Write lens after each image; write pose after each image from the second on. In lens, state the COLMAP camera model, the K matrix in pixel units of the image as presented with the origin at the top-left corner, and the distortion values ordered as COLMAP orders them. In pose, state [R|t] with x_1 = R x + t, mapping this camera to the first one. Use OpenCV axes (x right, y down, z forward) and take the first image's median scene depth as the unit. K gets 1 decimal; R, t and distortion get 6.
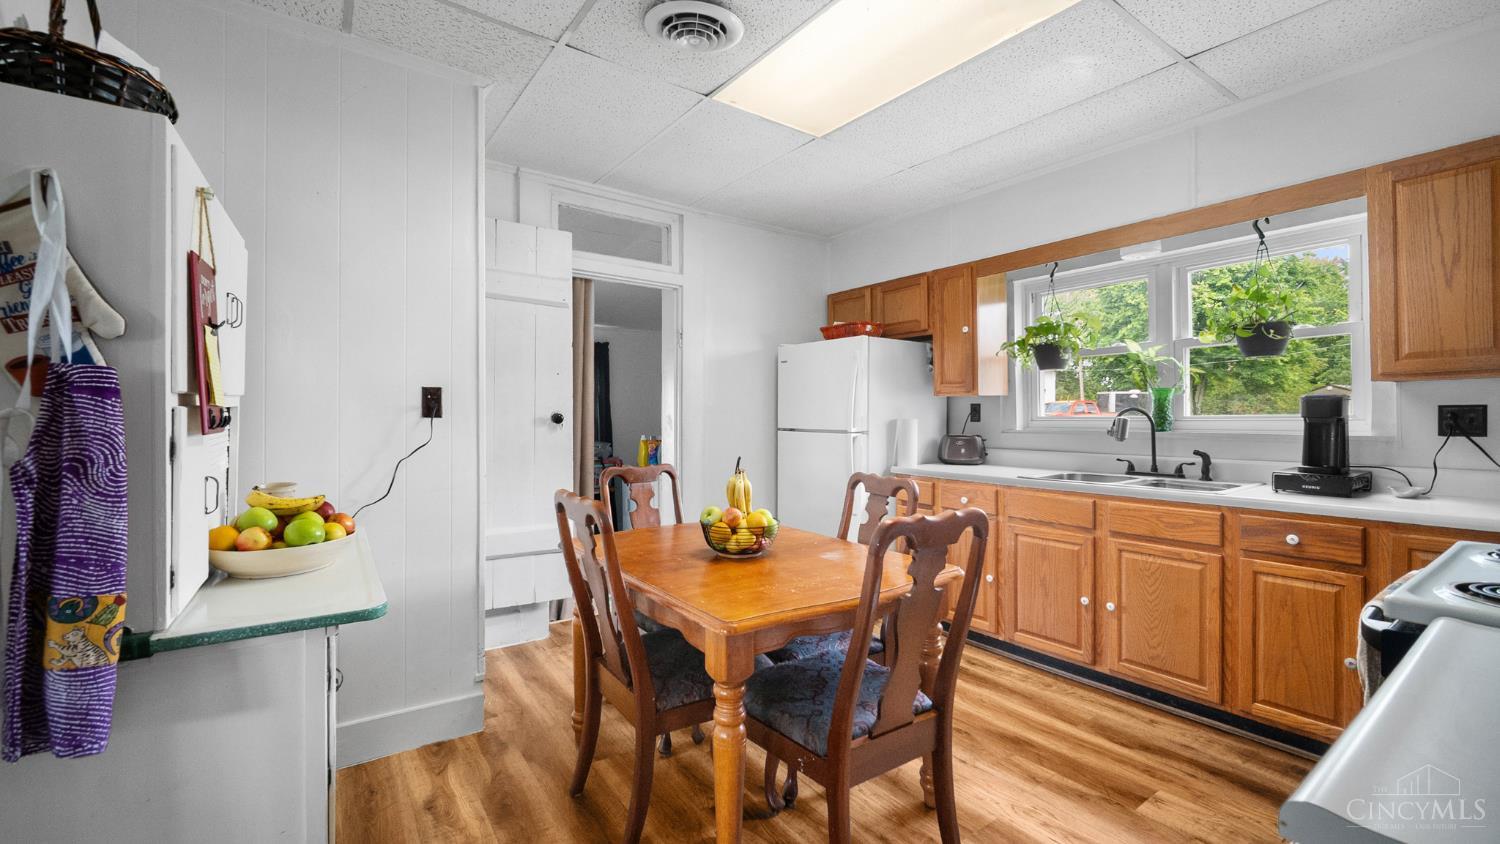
lens RADIAL K [[617.5, 0, 751.9], [0, 617.5, 423.5], [0, 0, 1]] dist [-0.012075, 0.001706]
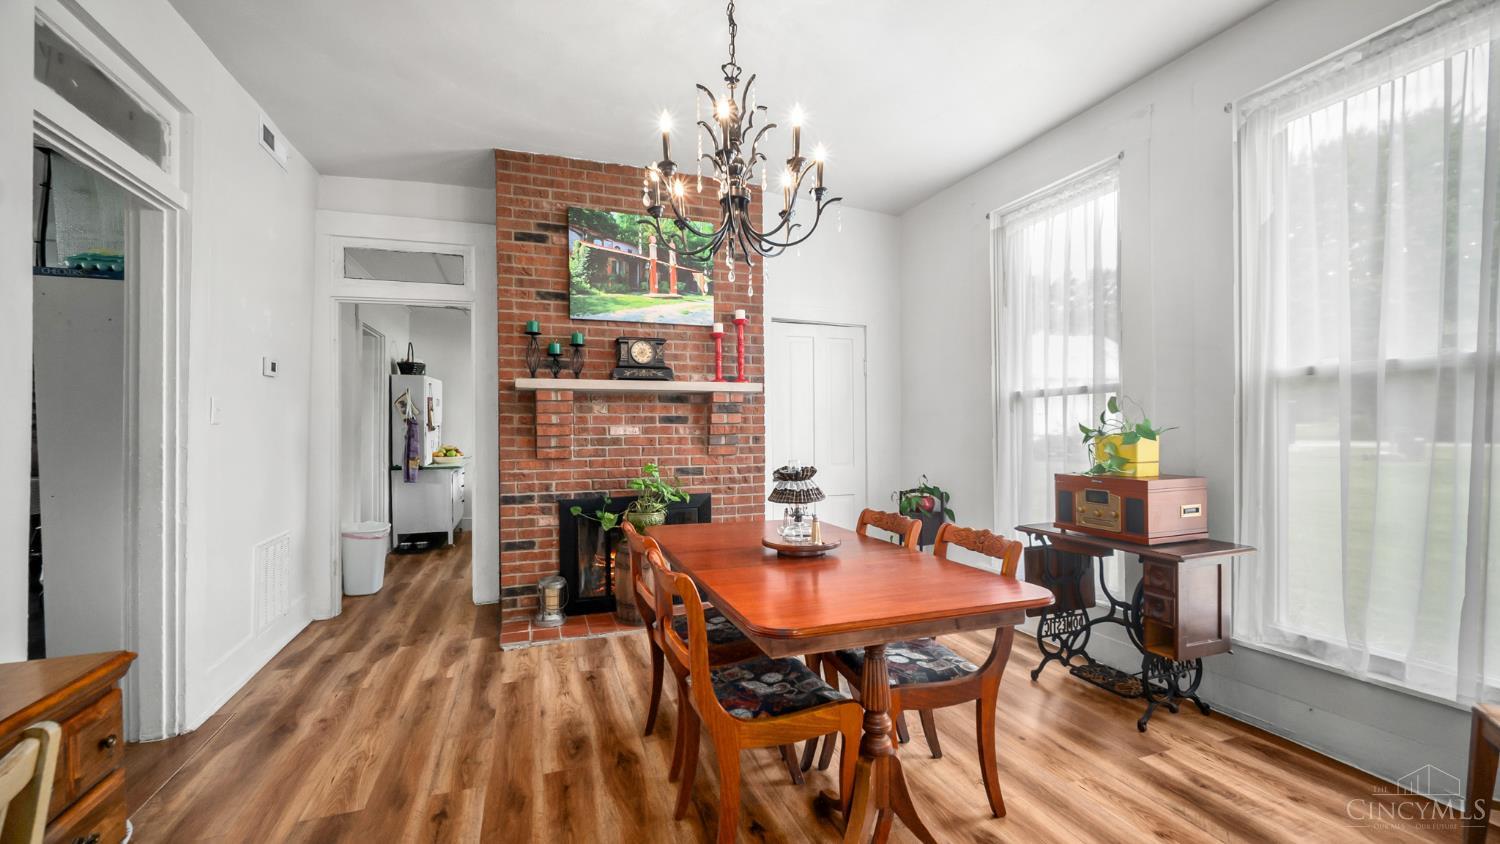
lens RADIAL K [[617.5, 0, 751.9], [0, 617.5, 428.6], [0, 0, 1]] dist [-0.012075, 0.001706]
pose [[0.961533, -0.012629, -0.274398, 3.375817], [0.011925, 0.999920, -0.004235, 0.052462], [0.274430, 0.000800, 0.961607, -3.500180]]
